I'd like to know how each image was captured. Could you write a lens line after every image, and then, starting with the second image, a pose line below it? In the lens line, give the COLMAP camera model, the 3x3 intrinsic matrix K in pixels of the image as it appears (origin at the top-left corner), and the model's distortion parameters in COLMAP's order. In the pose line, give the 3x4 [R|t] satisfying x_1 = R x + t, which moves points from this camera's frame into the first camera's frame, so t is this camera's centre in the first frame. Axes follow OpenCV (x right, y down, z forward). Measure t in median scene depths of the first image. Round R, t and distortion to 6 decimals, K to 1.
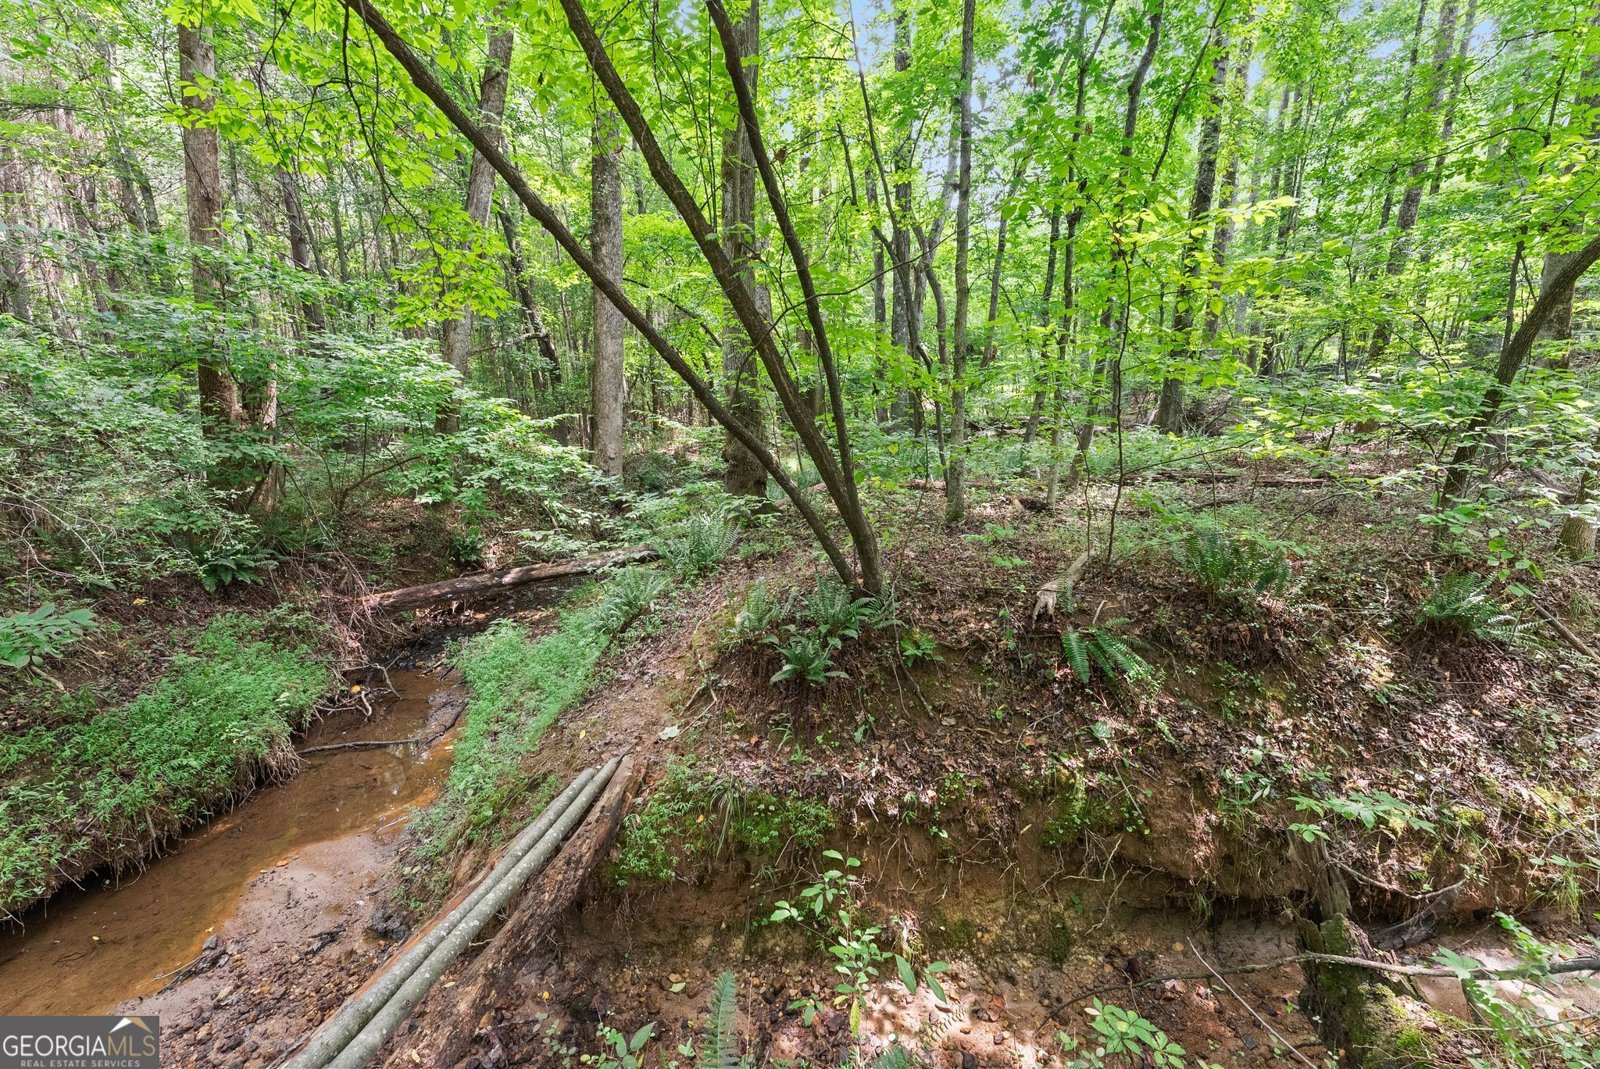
lens RADIAL K [[641.4, 0, 804.9], [0, 641.4, 534.2], [0, 0, 1]] dist [-0.000856, -0.000528]
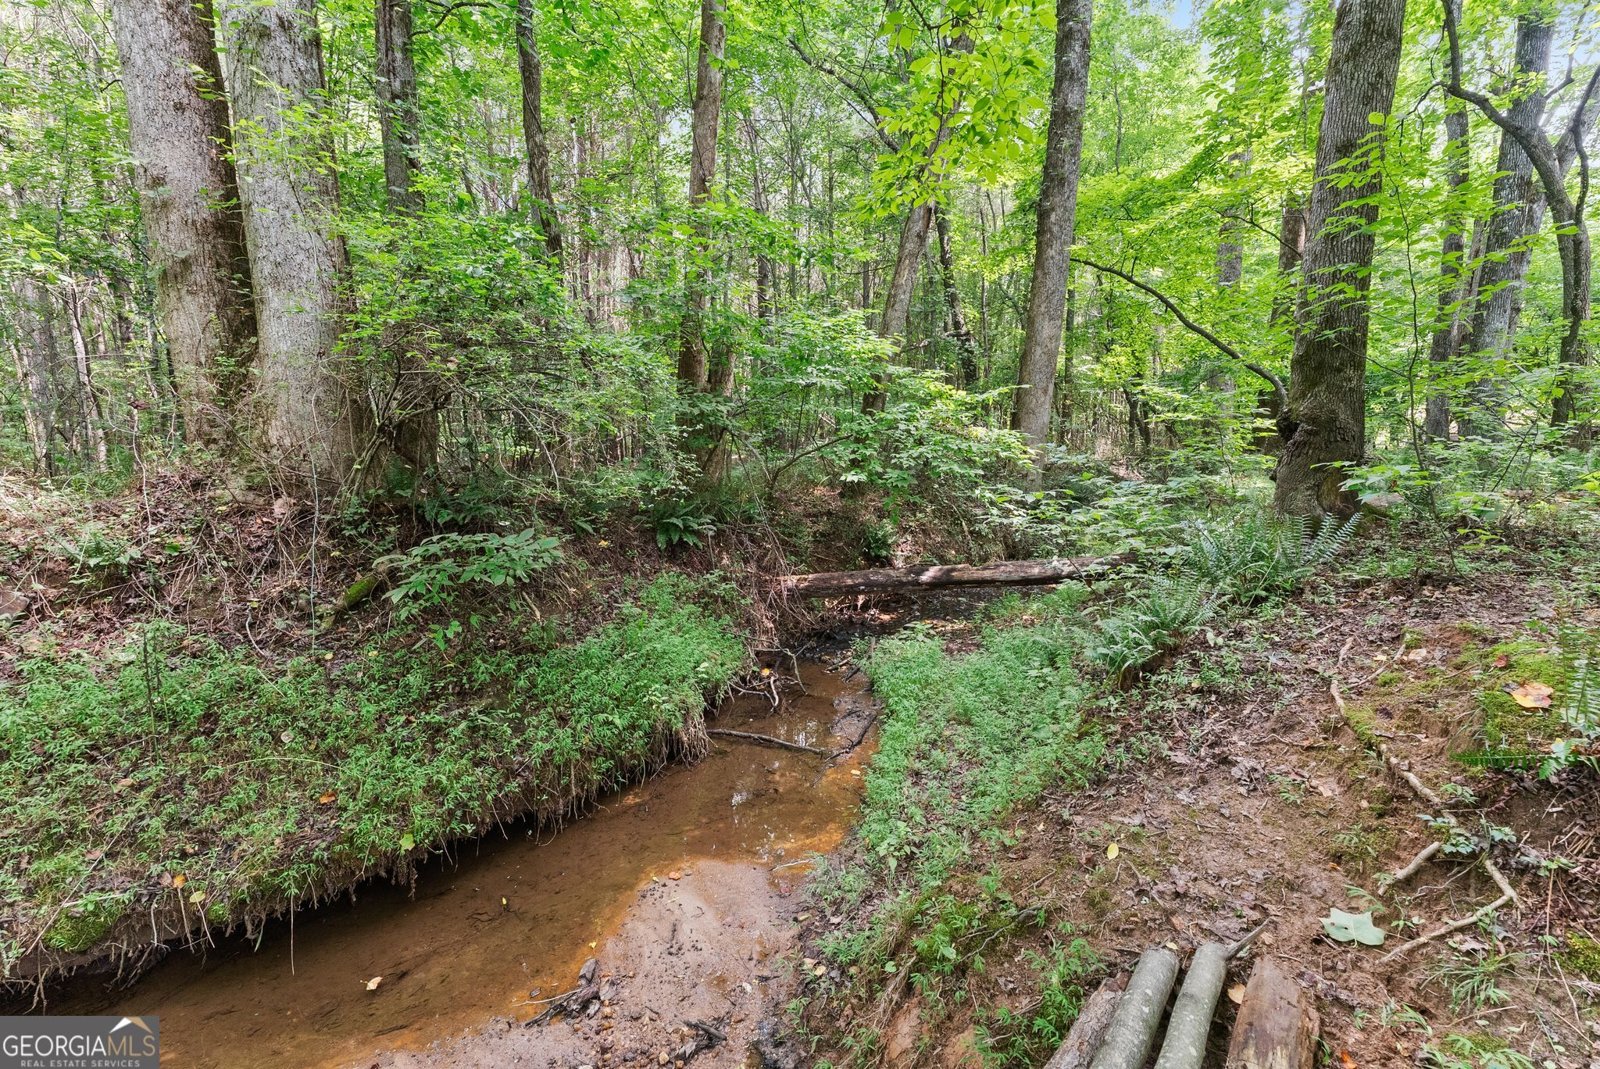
lens RADIAL K [[641.4, 0, 804.9], [0, 641.4, 534.2], [0, 0, 1]] dist [-0.000856, -0.000528]
pose [[0.842776, 0.088061, -0.531012, -0.202338], [-0.113178, 0.993463, -0.014875, 0.057566], [0.526231, 0.072635, 0.847234, 0.261752]]
